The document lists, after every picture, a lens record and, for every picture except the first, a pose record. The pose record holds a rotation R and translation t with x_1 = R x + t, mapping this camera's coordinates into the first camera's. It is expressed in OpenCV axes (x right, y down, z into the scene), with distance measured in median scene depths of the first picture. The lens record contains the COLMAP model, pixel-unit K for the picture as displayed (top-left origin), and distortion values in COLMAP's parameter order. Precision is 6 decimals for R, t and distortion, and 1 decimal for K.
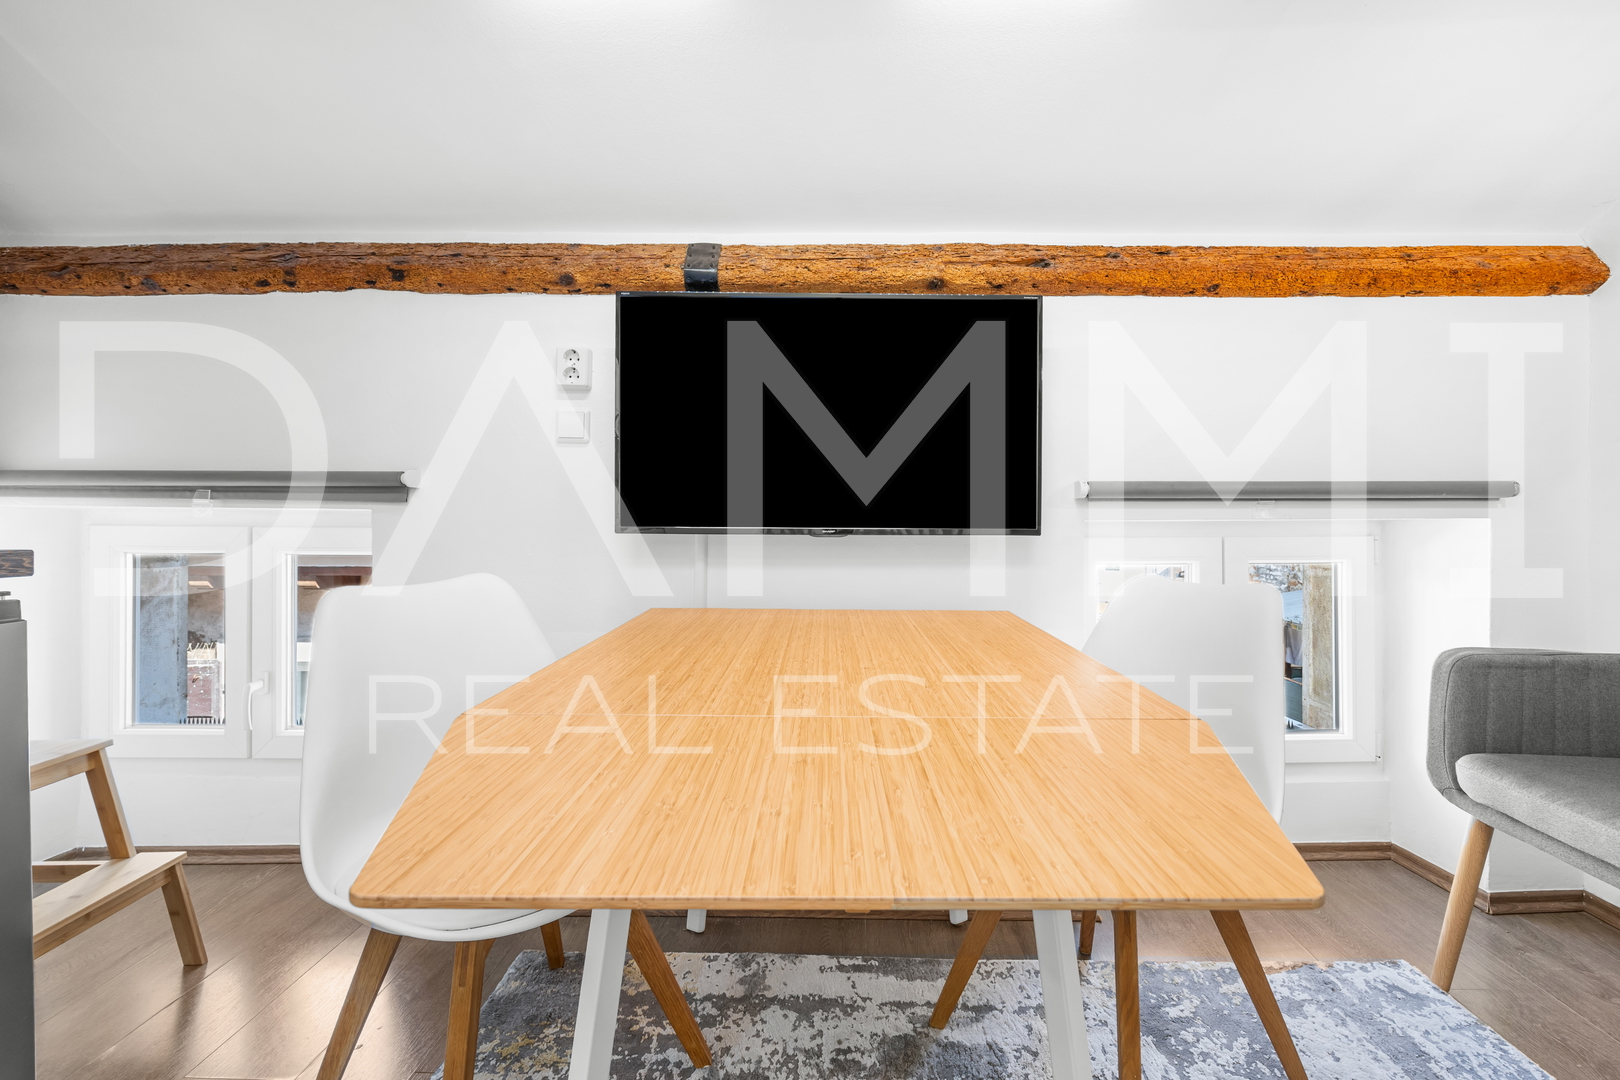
lens RADIAL K [[613.5, 0, 818.7], [0, 613.5, 527.2], [0, 0, 1]] dist [-0.002959, 0.000526]
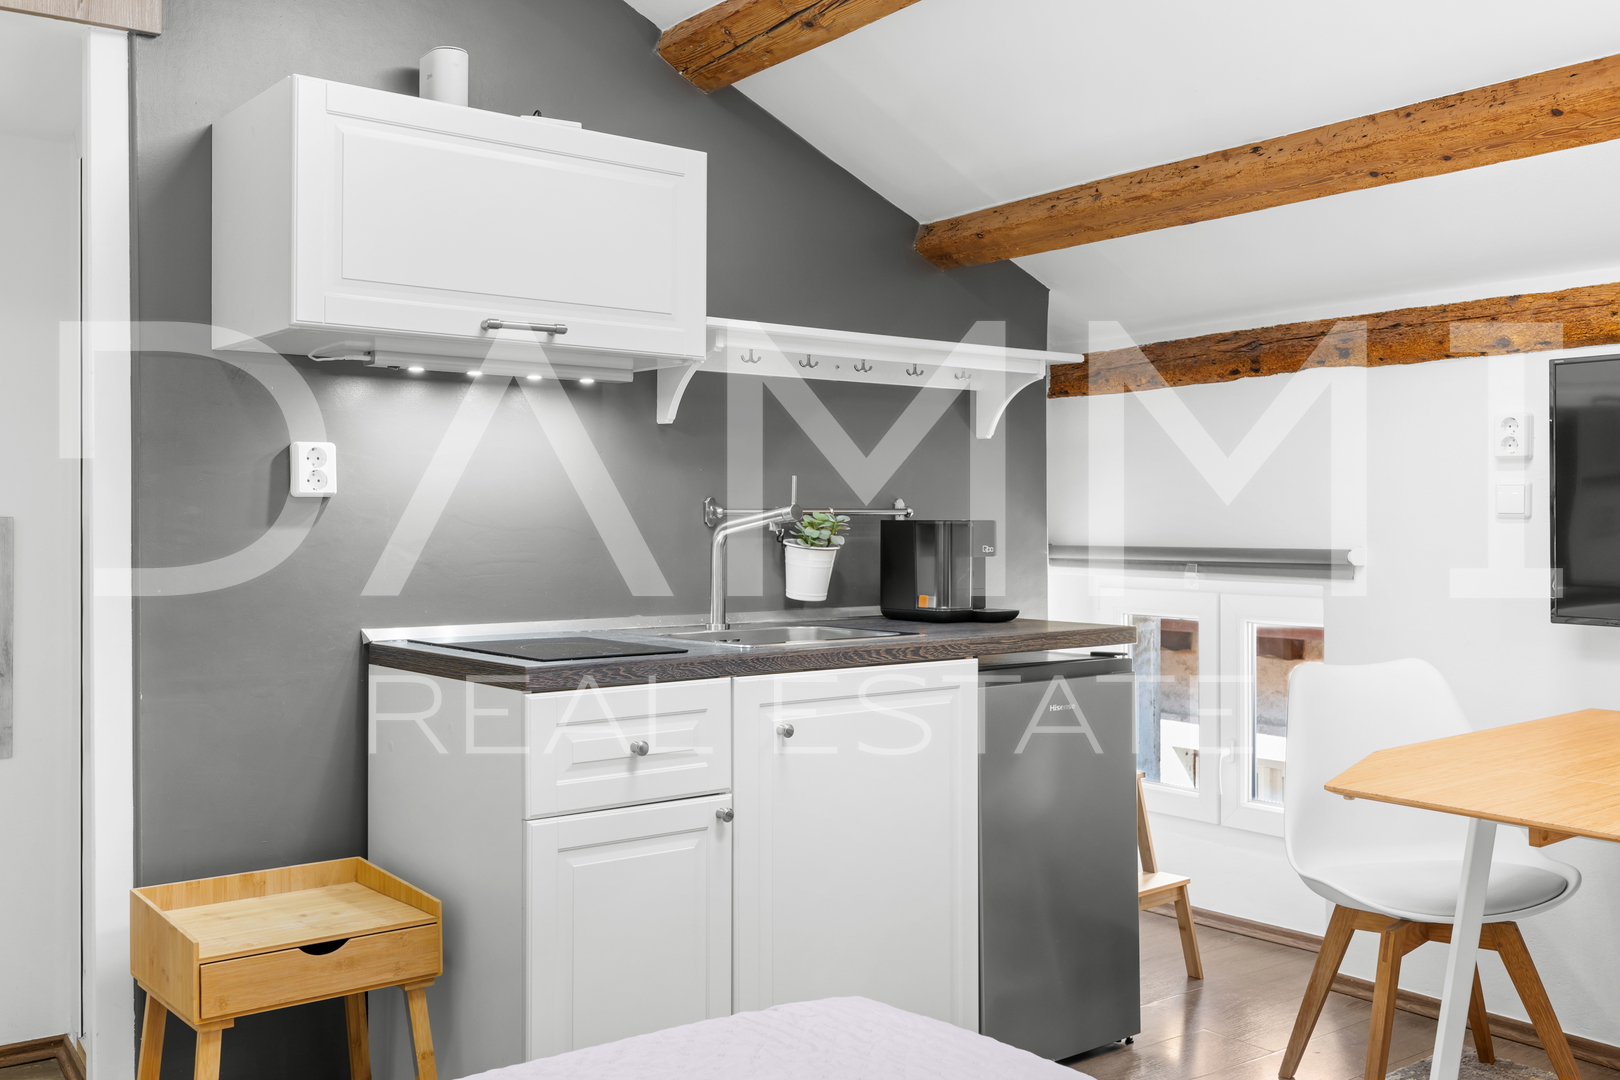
lens RADIAL K [[1532.1, 0, 812.0], [0, 1532.1, 534.2], [0, 0, 1]] dist [-0.004292, 0.000000]
pose [[0.583825, 0.000063, -0.811880, 0.831820], [0.007490, 0.999957, 0.005464, -0.134904], [0.811845, -0.009271, 0.583799, -1.161899]]
